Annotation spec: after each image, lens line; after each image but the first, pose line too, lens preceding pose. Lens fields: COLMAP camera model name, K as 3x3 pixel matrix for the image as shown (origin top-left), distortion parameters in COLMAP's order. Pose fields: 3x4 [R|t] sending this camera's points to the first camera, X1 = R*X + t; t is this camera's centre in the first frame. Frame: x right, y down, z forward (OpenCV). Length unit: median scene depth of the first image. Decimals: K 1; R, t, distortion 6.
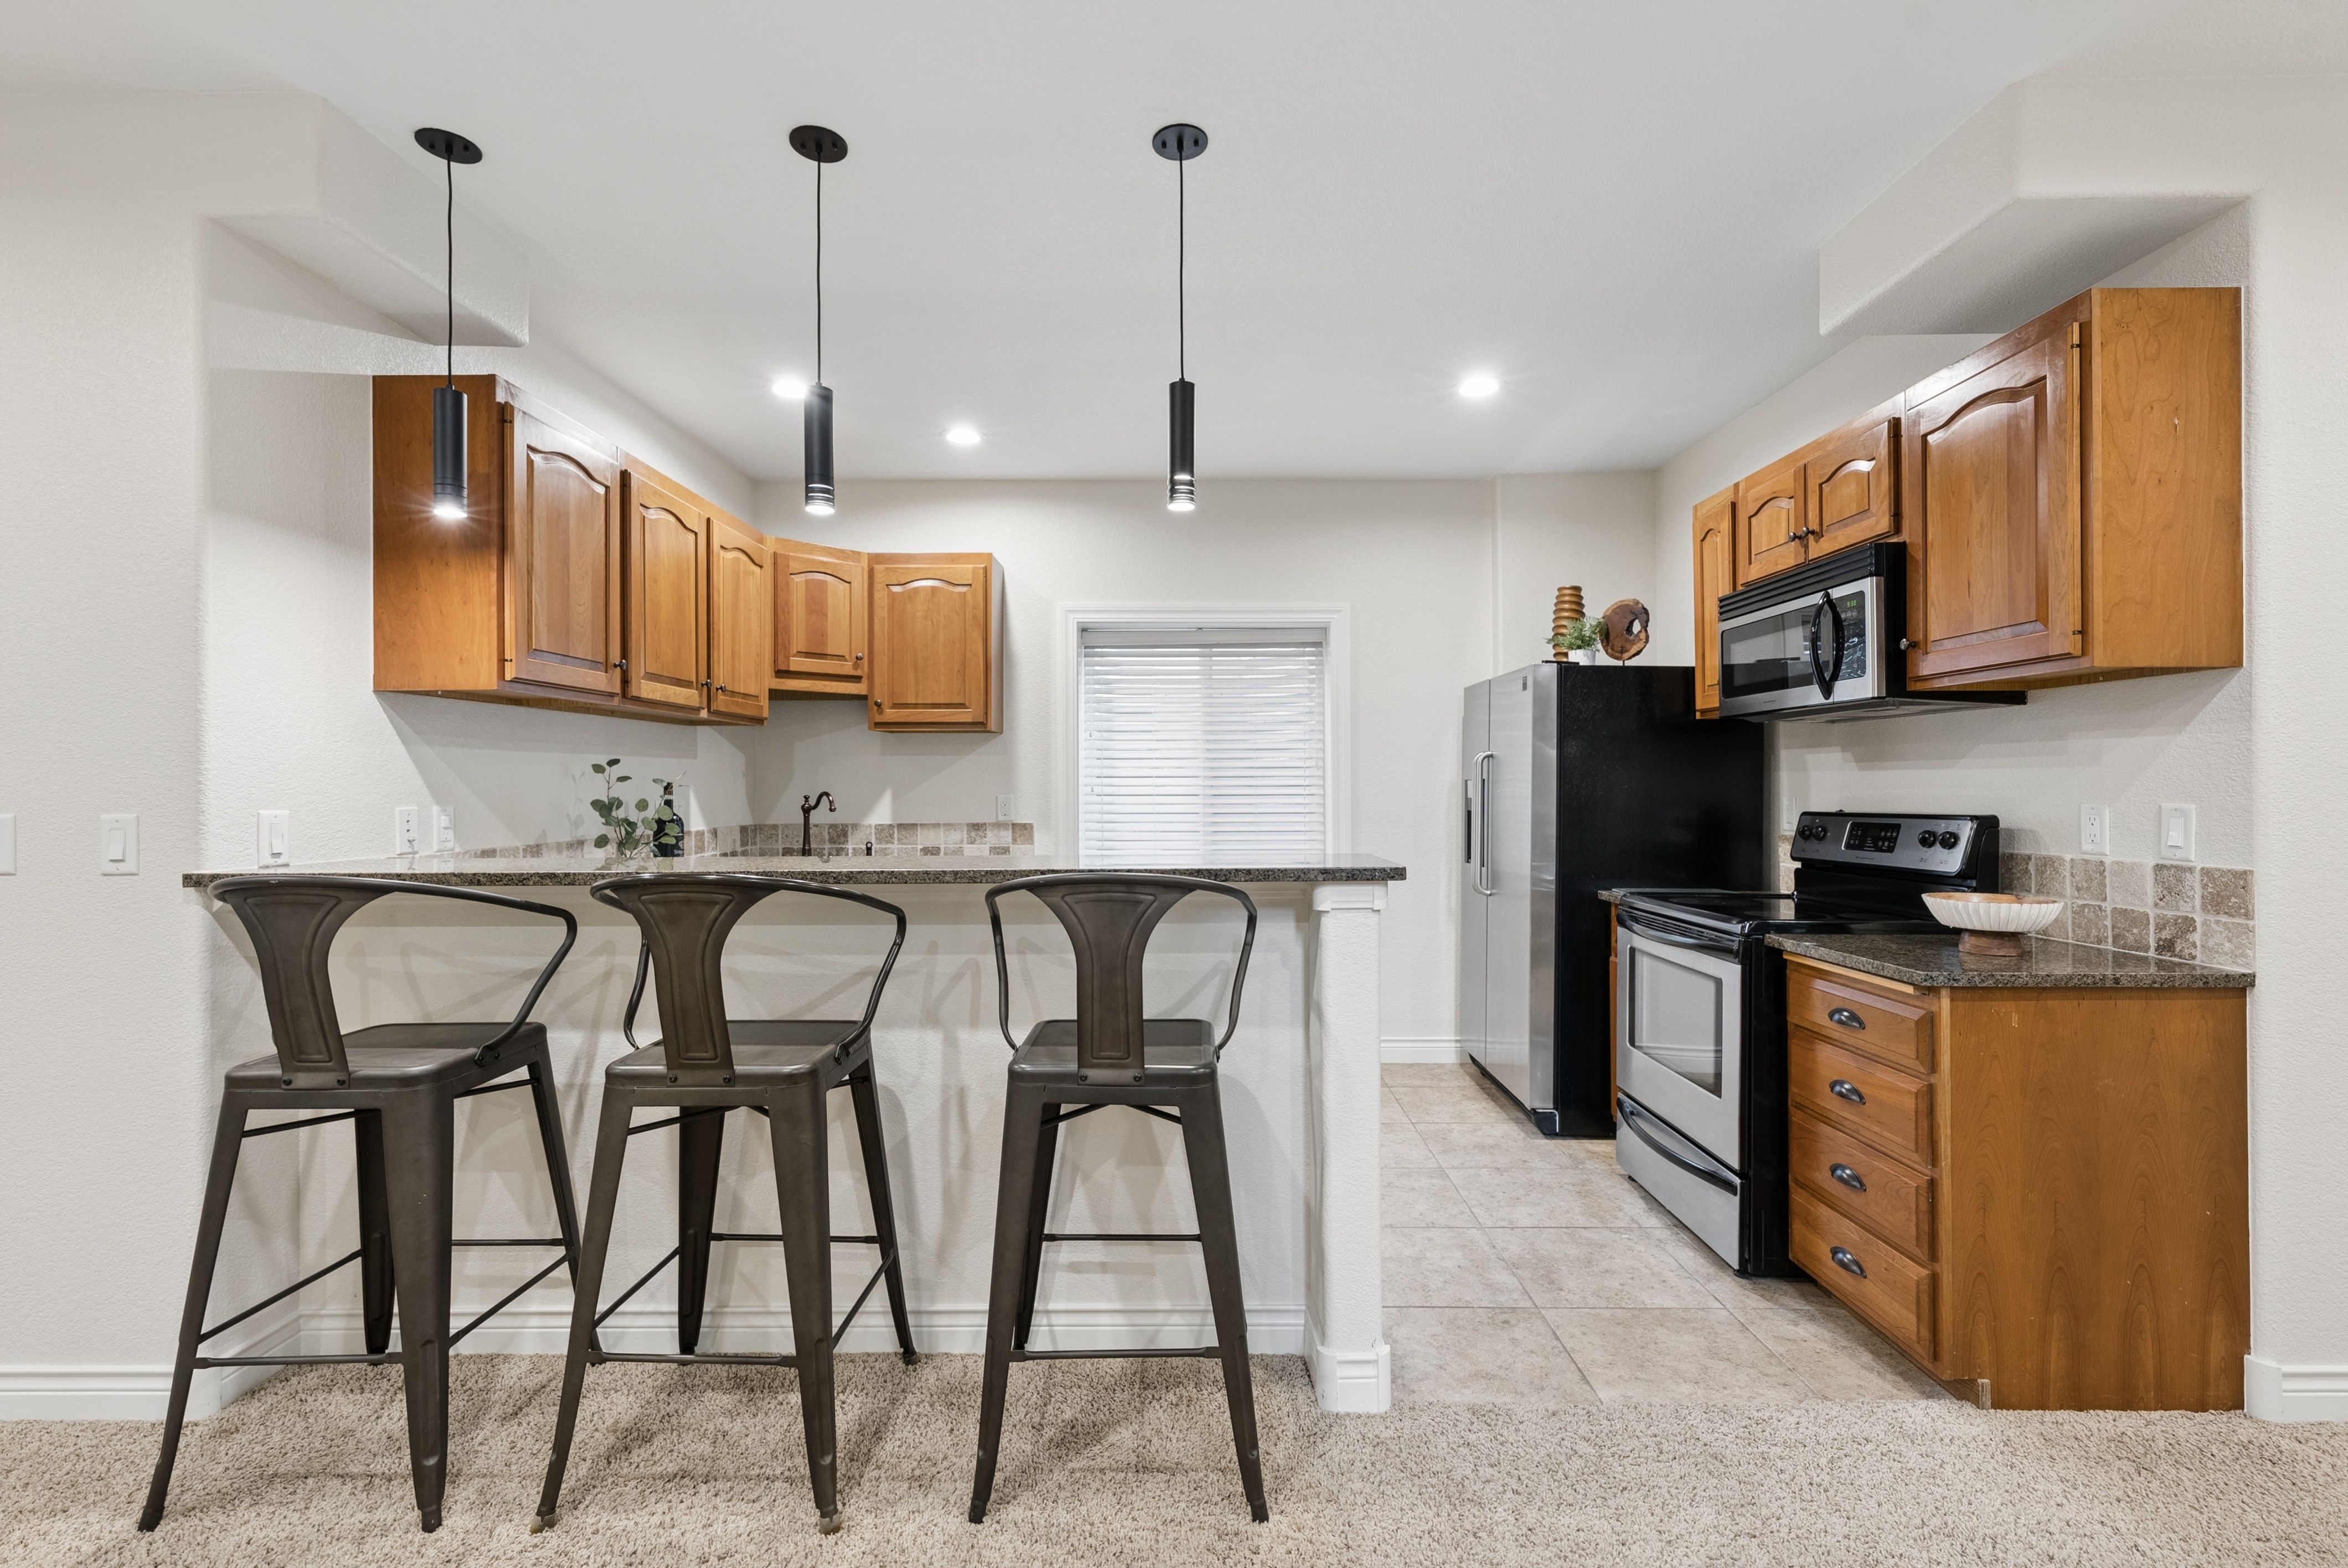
lens RADIAL K [[1016.1, 0, 1179.7], [0, 1016.1, 781.6], [0, 0, 1]] dist [-0.000653, -0.000159]
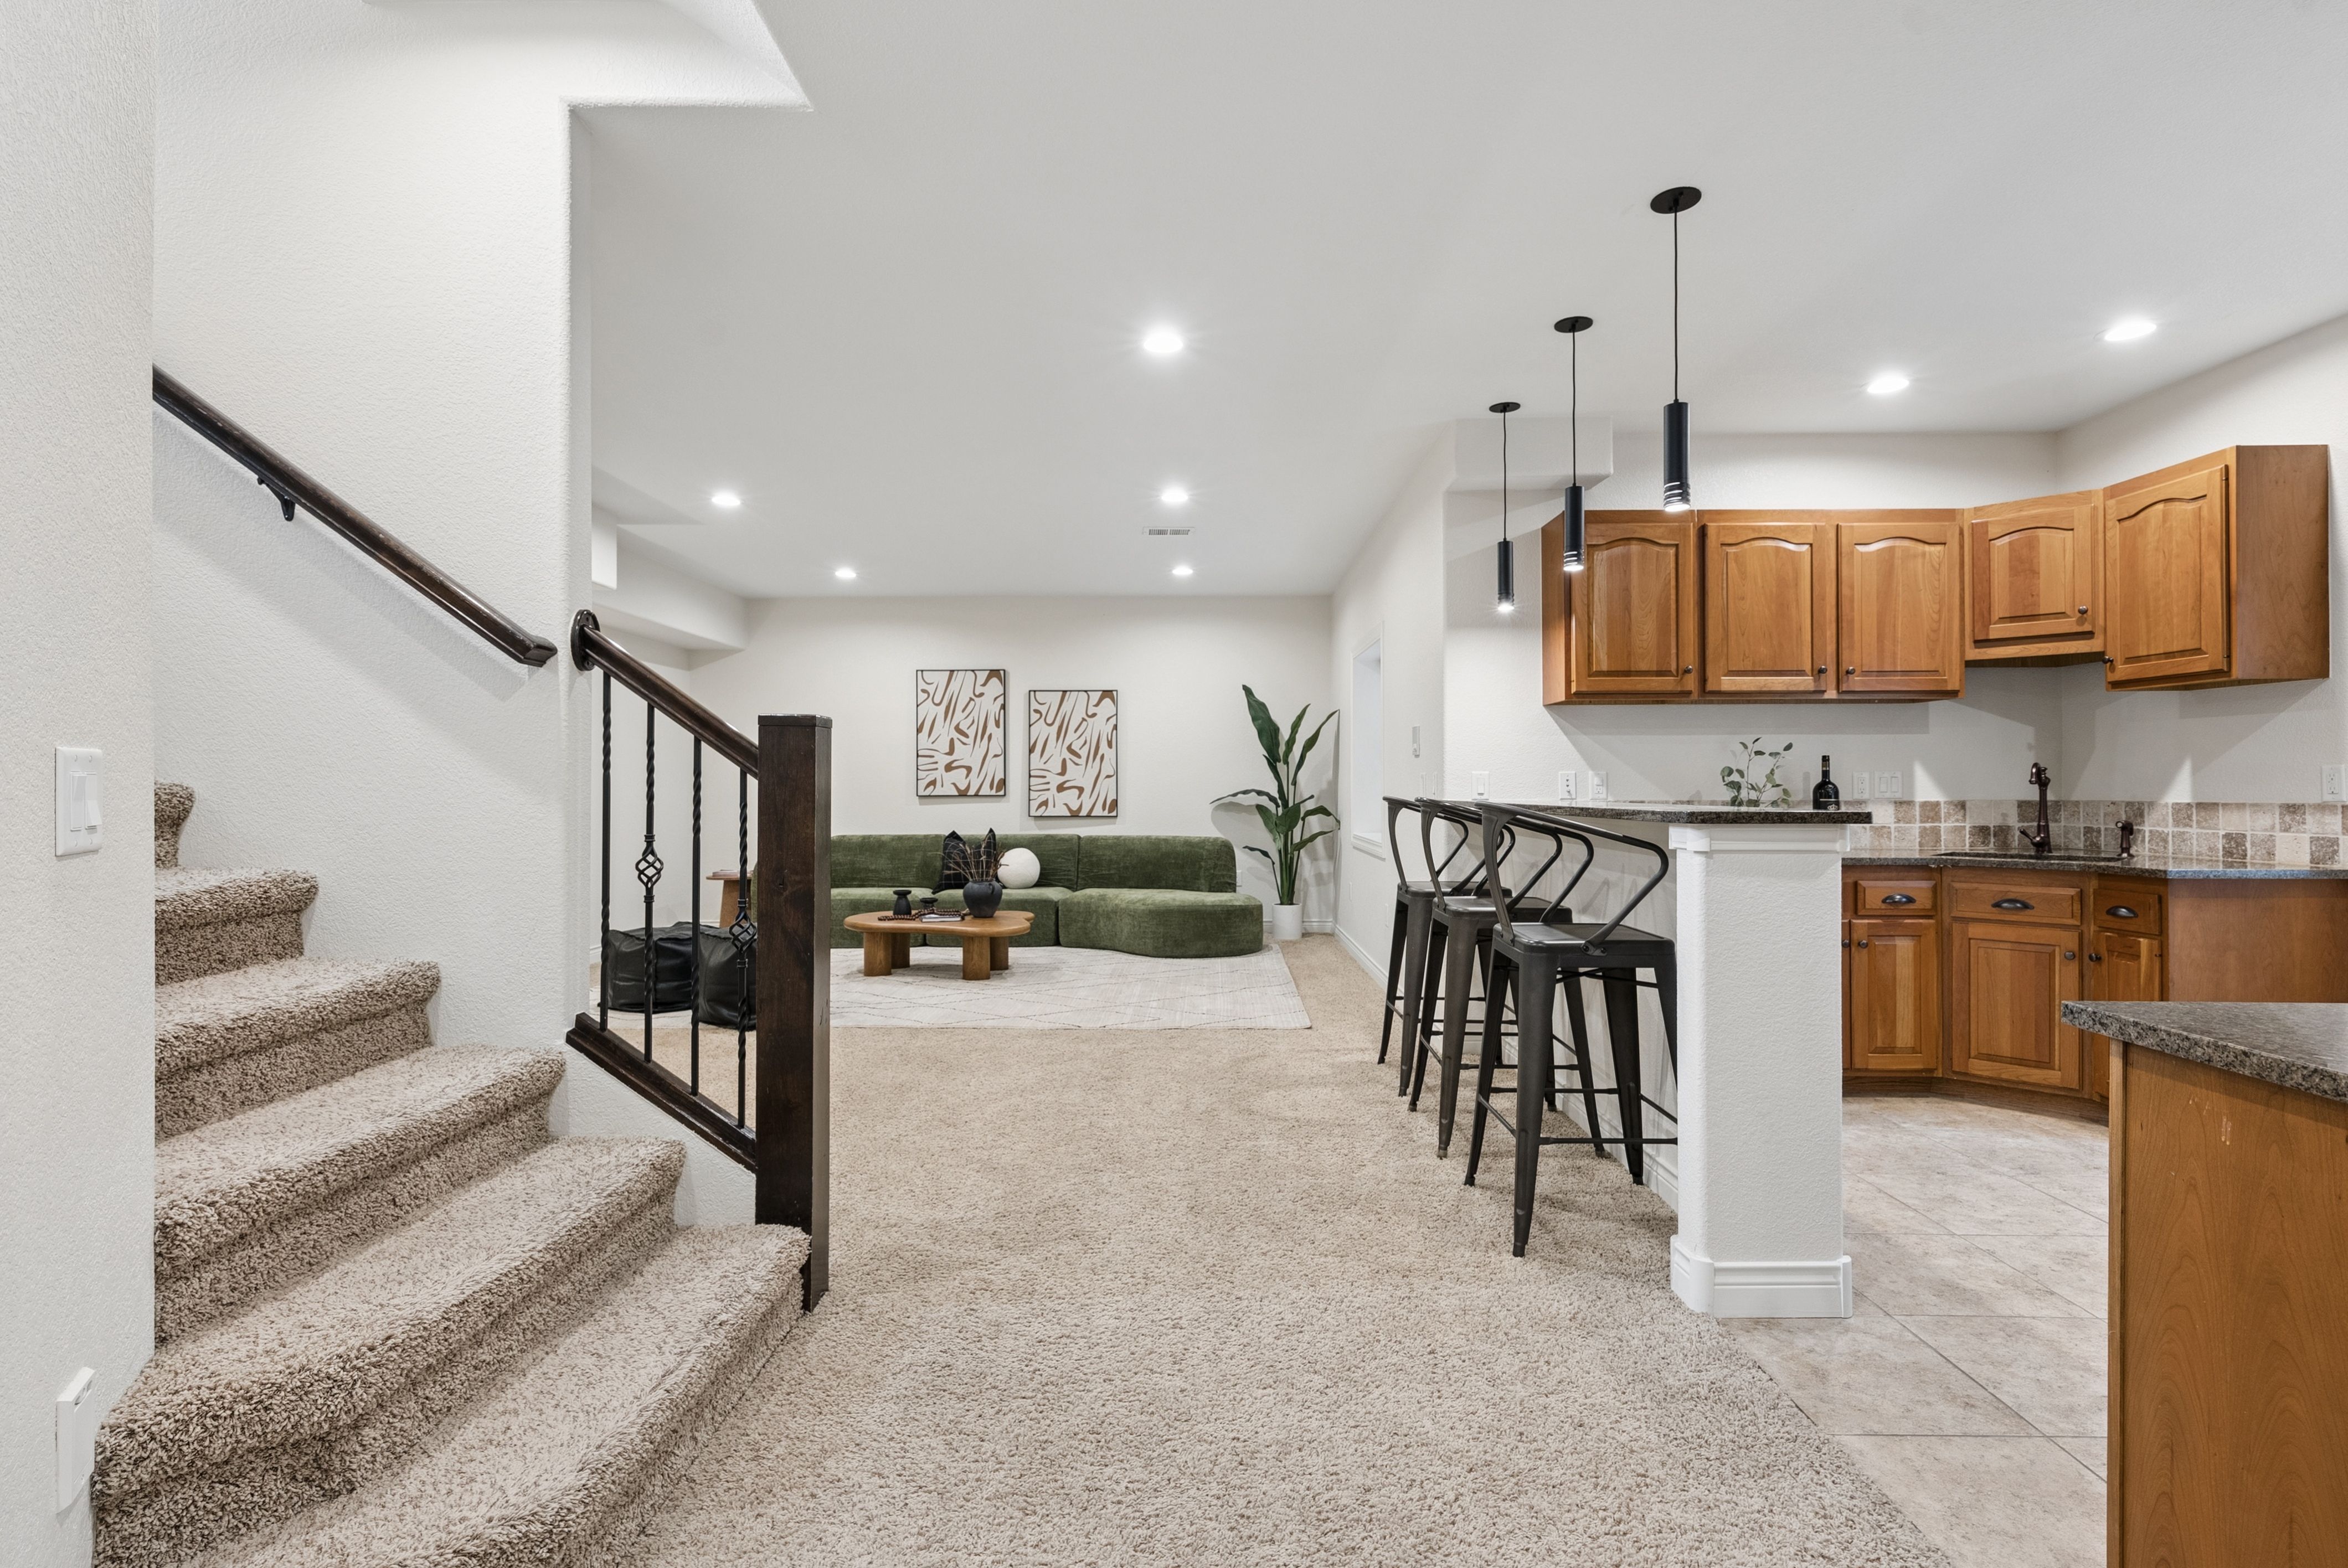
lens RADIAL K [[1120.7, 0, 1174.0], [0, 1120.7, 784.0], [0, 0, 1]] dist [-0.000229, 0.000210]
pose [[-0.009080, 0.002151, -0.999956, 0.715048], [0.003825, 0.999990, 0.002116, 0.025270], [0.999951, -0.003806, -0.009088, 0.230829]]
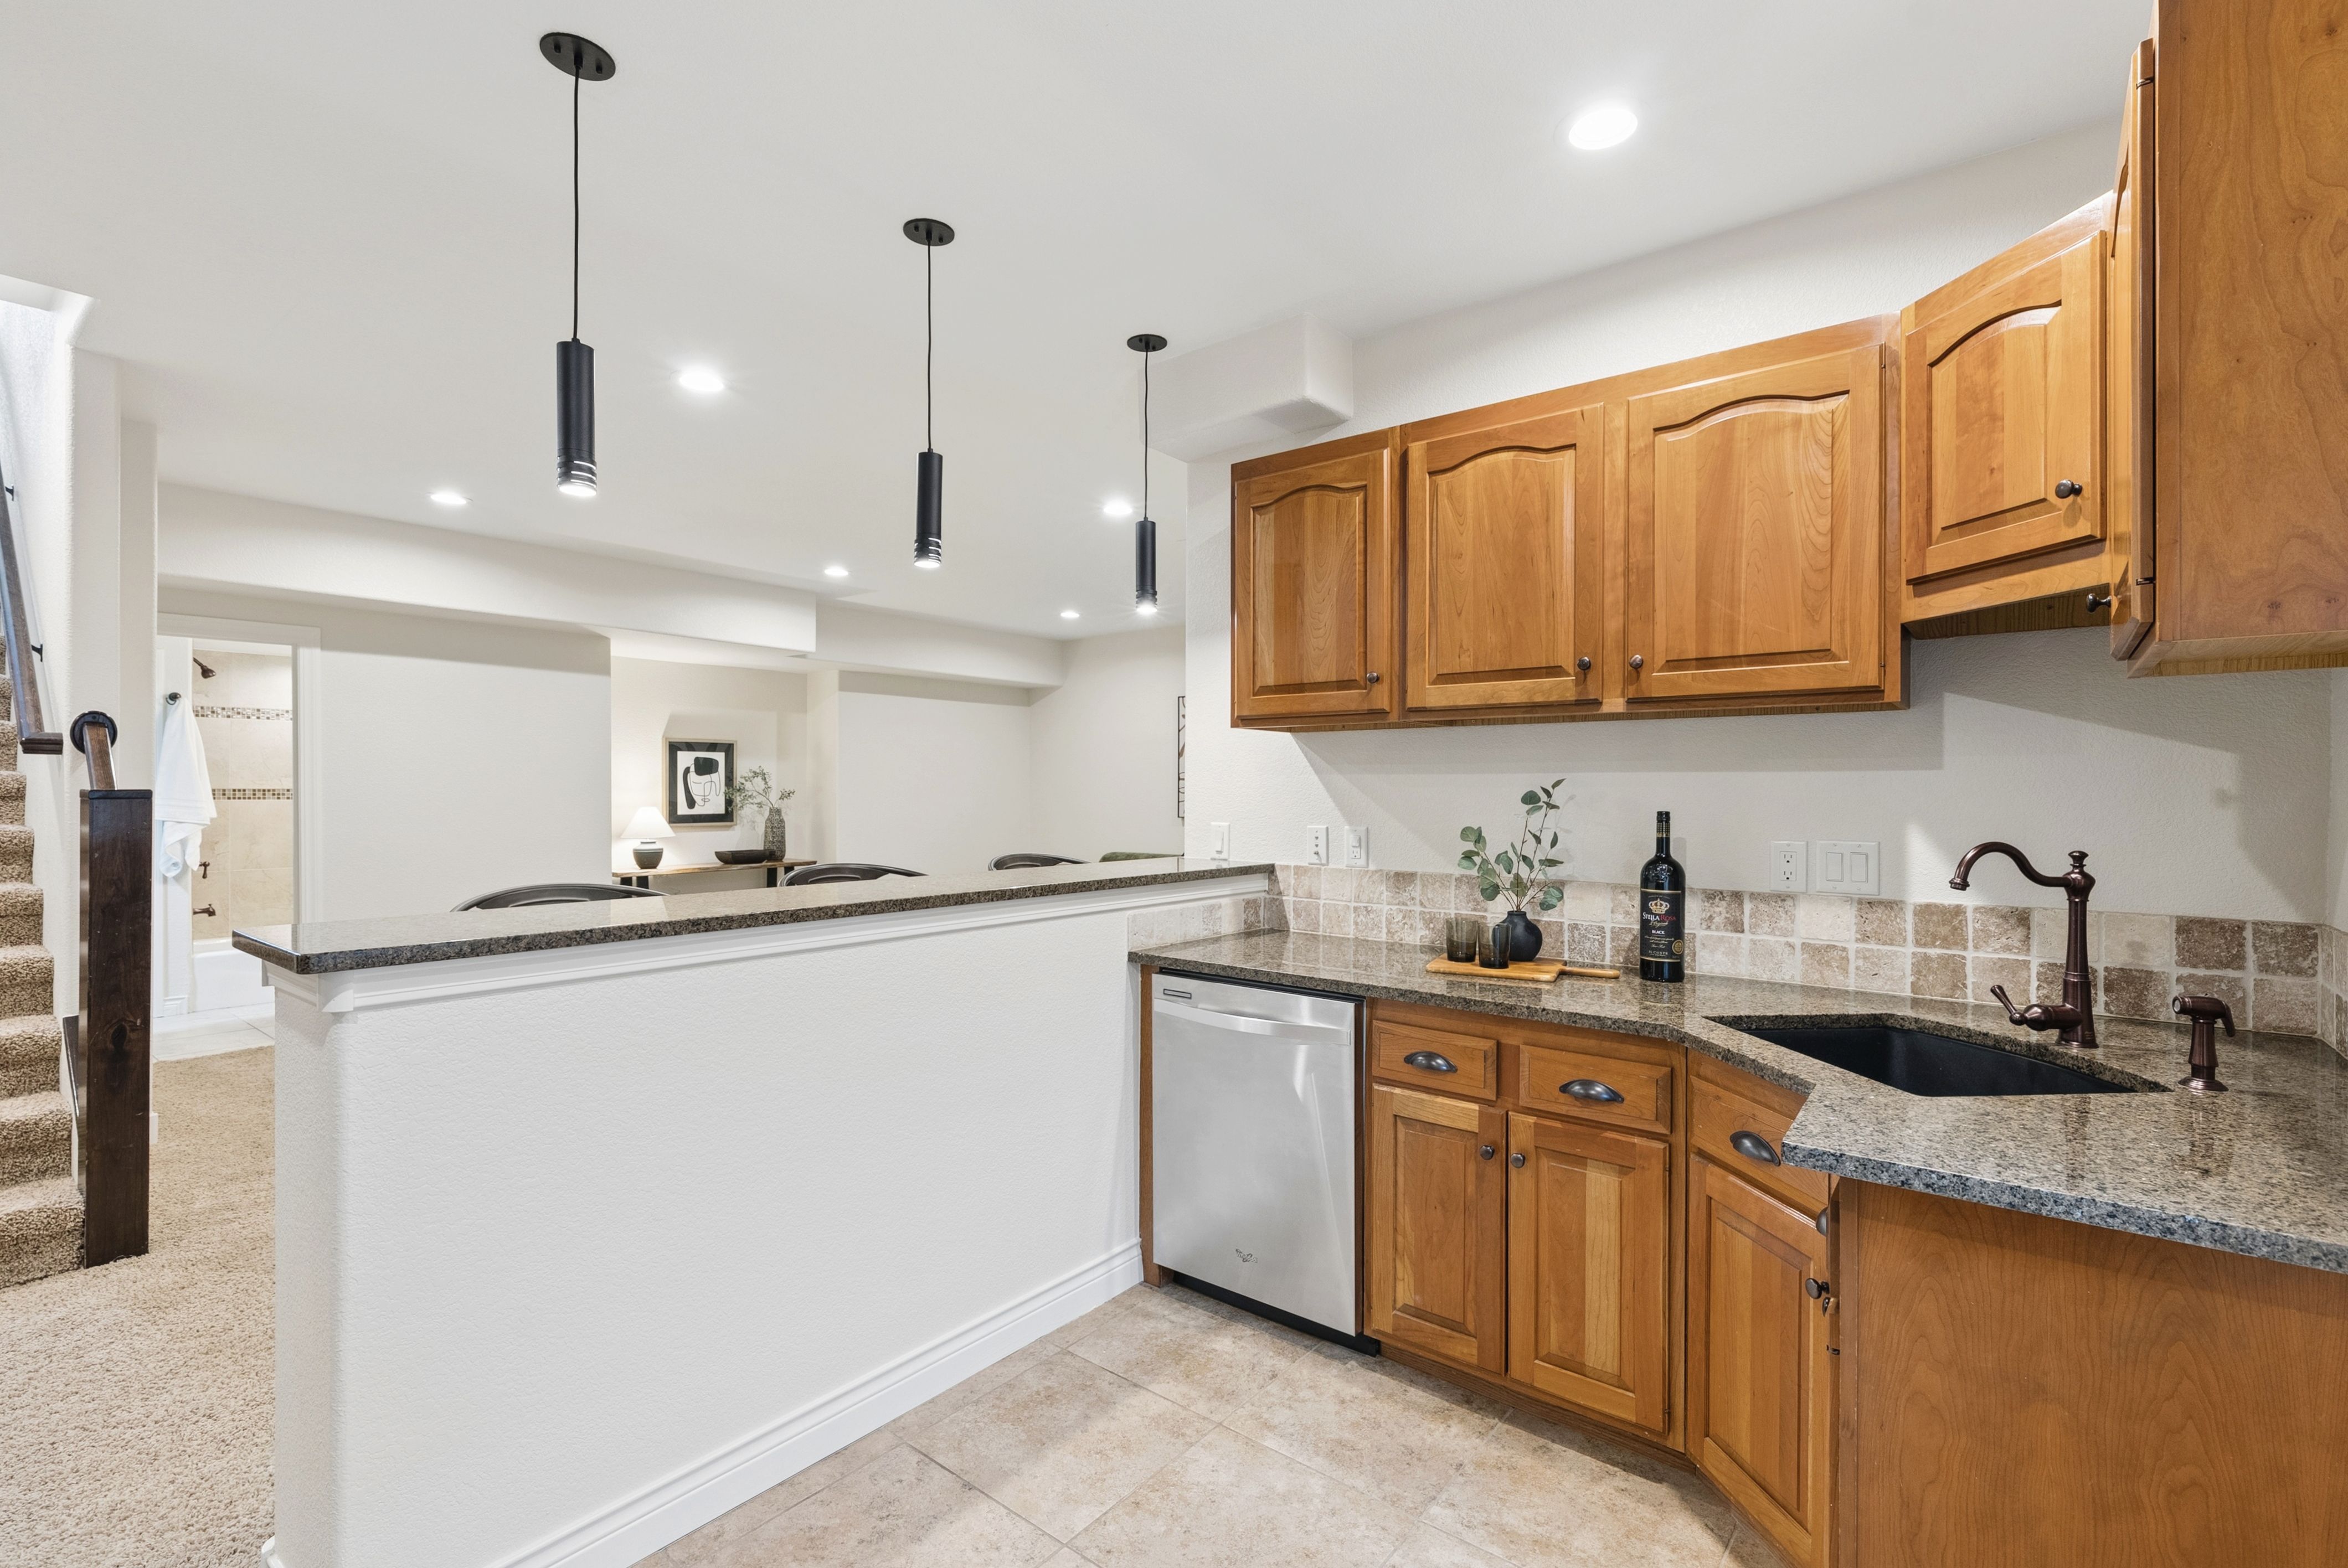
lens RADIAL K [[1050.5, 0, 1174.3], [0, 1050.5, 795.4], [0, 0, 1]] dist [-0.000246, -0.000212]
pose [[-0.620041, 0.007498, -0.784533, 0.206641], [0.000638, 0.999959, 0.009052, -0.014109], [0.784569, 0.005112, -0.620020, 1.050181]]
